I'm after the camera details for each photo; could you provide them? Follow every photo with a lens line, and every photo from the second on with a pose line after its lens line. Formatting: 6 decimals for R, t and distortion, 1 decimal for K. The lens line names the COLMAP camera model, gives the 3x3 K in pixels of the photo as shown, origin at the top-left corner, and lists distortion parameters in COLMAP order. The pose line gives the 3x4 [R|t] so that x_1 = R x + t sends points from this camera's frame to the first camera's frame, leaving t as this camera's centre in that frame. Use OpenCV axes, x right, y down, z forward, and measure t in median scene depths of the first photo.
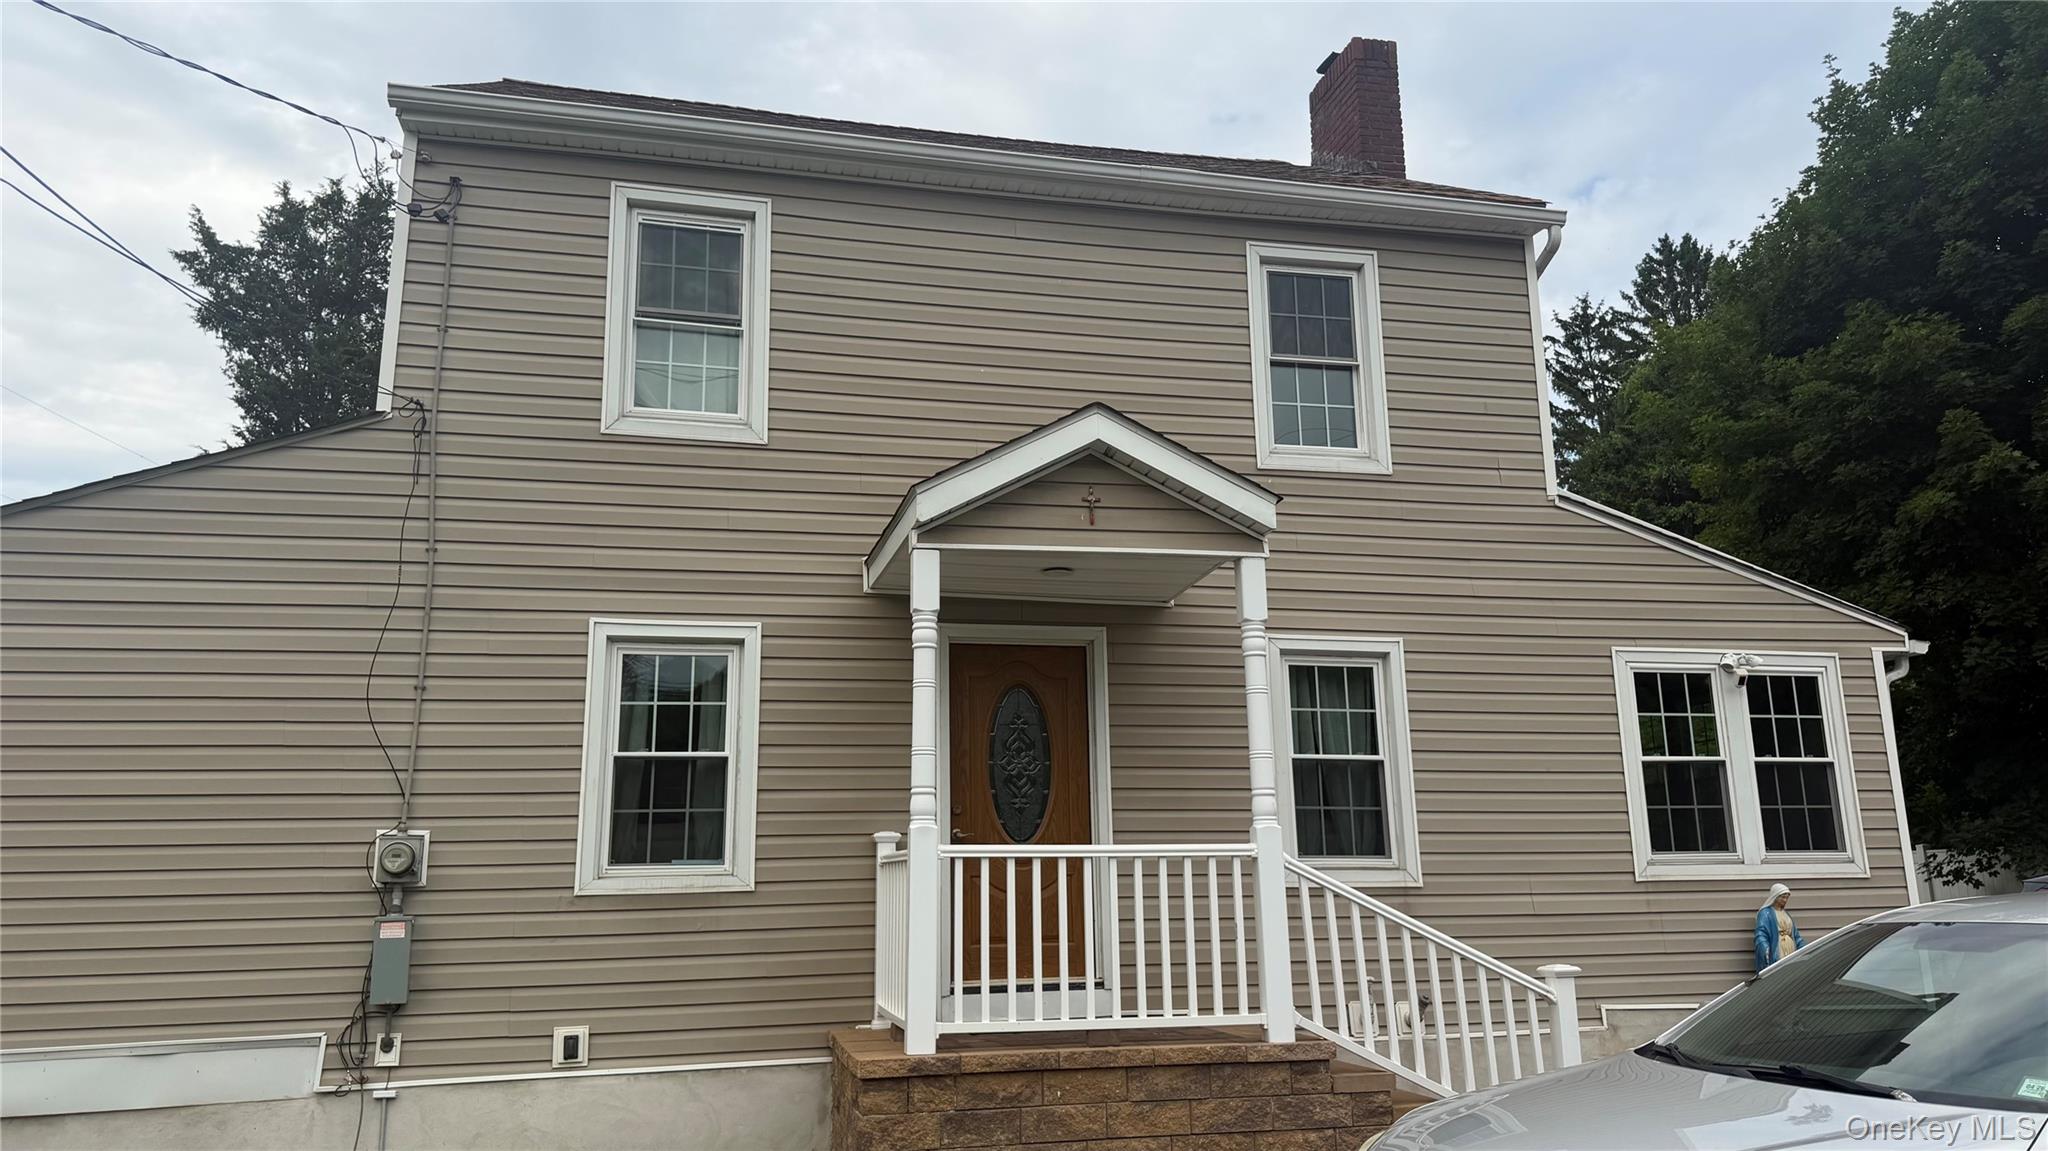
lens RADIAL K [[1532.0, 0, 1022.0], [0, 1532.0, 568.3], [0, 0, 1]] dist [0.103863, -0.170790]
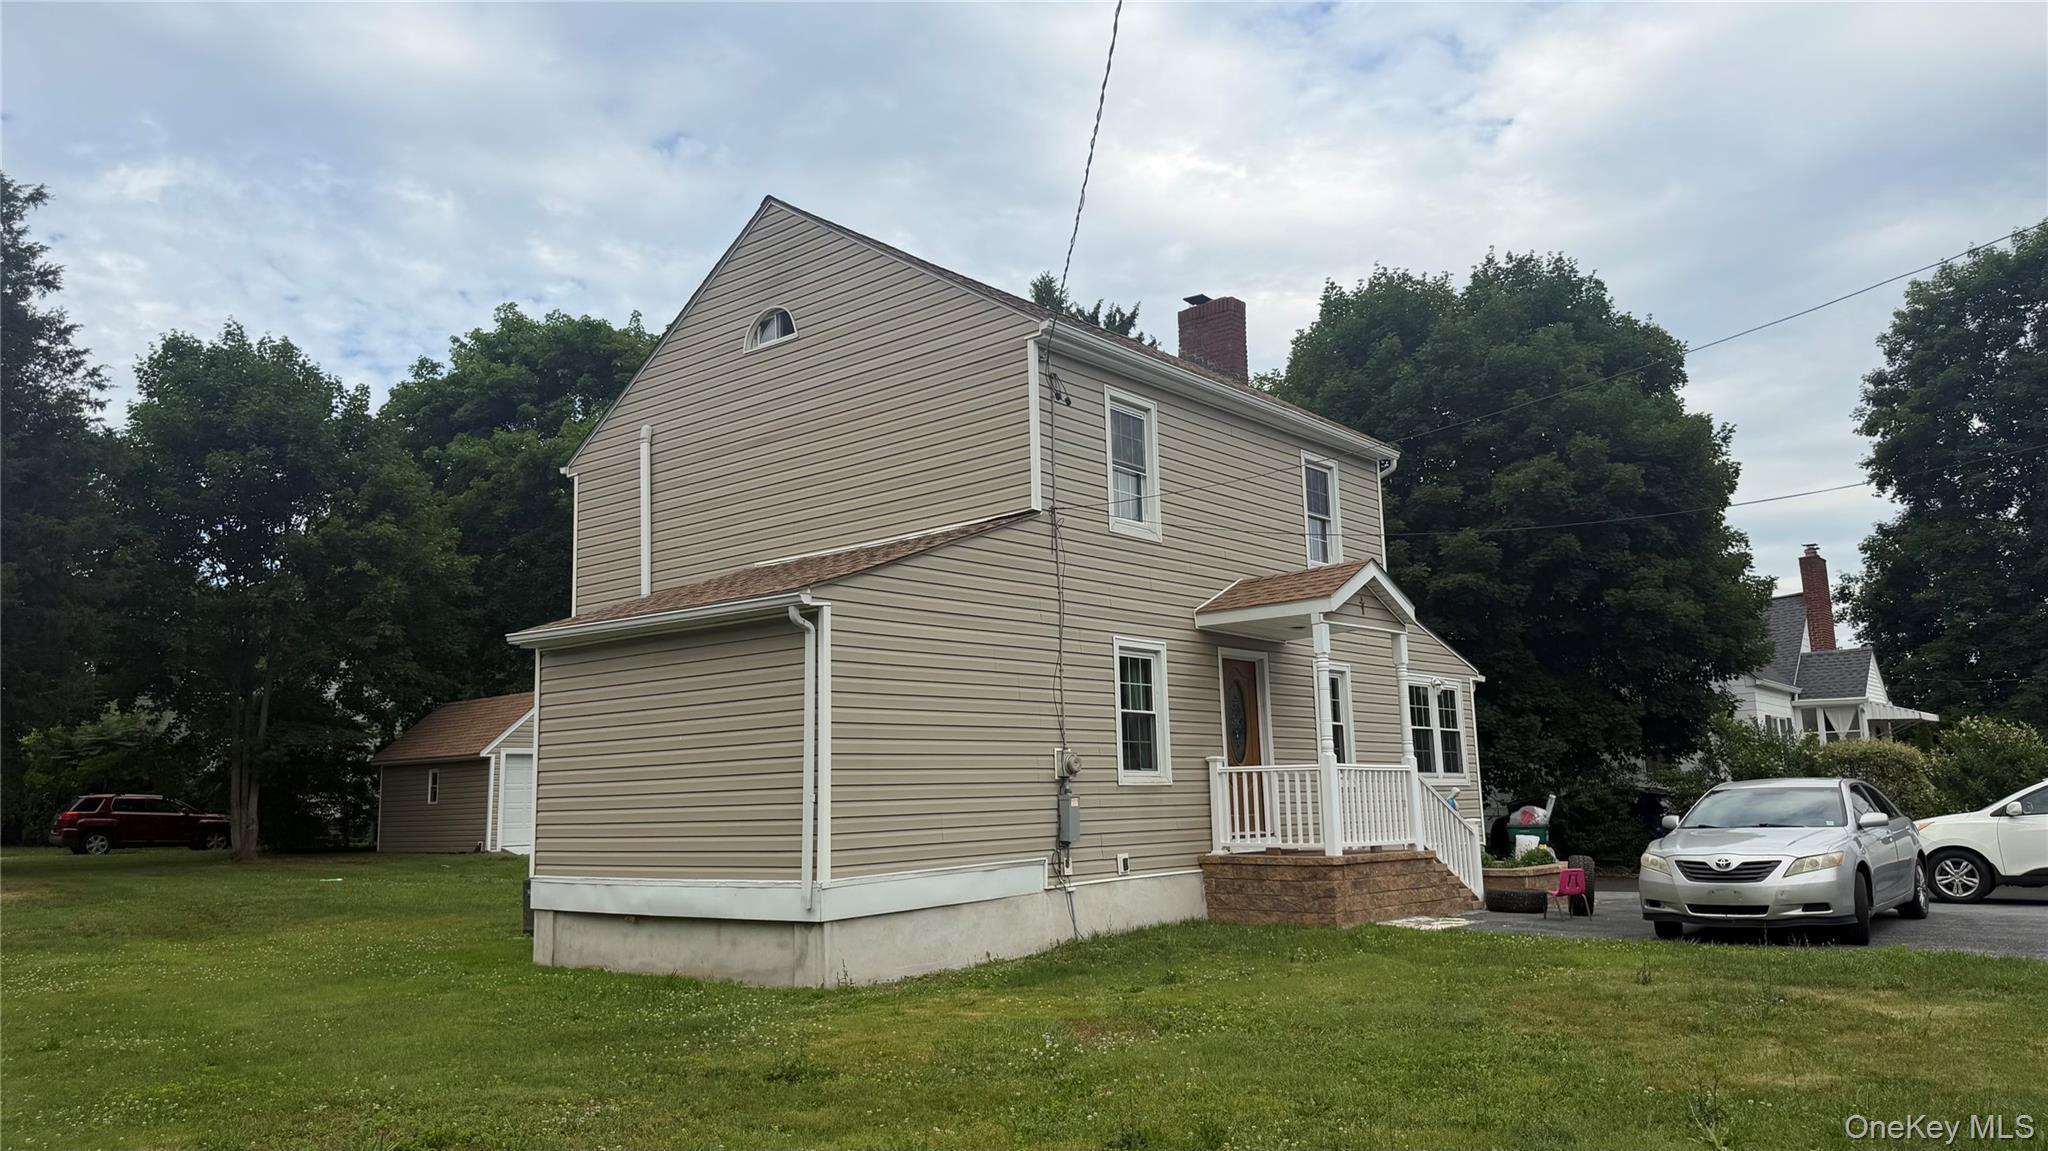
lens RADIAL K [[1439.9, 0, 1015.8], [0, 1439.9, 580.5], [0, 0, 1]] dist [0.110108, -0.133312]
pose [[0.816485, 0.090806, 0.570181, -1.288079], [-0.121677, 0.992438, 0.016185, -0.043818], [-0.564399, -0.082593, 0.821360, -0.312577]]
